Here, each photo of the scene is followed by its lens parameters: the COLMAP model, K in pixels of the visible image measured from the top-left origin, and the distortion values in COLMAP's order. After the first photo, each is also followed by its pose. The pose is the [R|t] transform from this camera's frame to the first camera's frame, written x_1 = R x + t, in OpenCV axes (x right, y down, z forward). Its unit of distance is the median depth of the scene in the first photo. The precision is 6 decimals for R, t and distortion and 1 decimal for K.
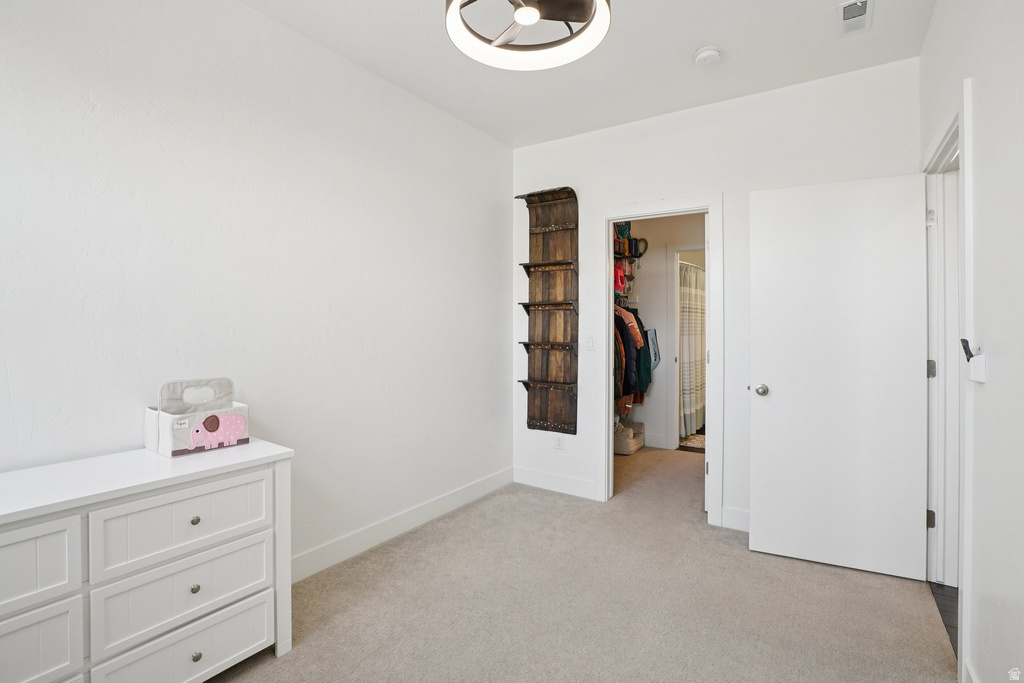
lens RADIAL K [[479.0, 0, 506.0], [0, 479.0, 338.4], [0, 0, 1]] dist [-0.013772, 0.000698]
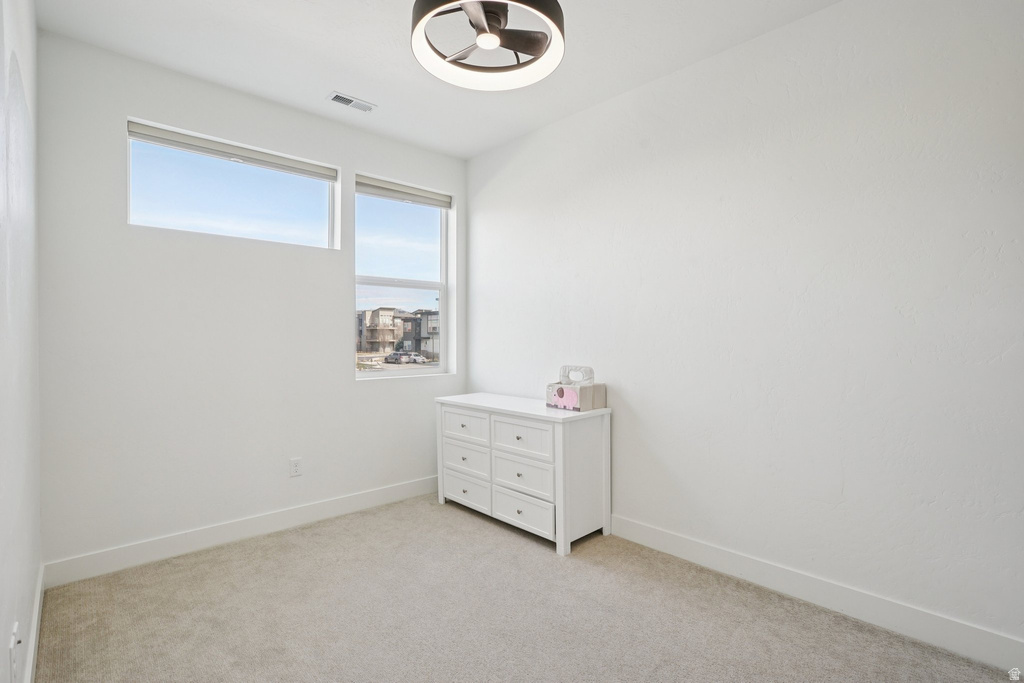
lens RADIAL K [[490.3, 0, 512.0], [0, 490.3, 341.5], [0, 0, 1]] dist [-0.012713, 0.000297]
pose [[-0.231486, 0.008162, -0.972804, 1.063261], [-0.004047, 0.999948, 0.009353, -0.012296], [0.972830, 0.006102, -0.231441, 1.226263]]
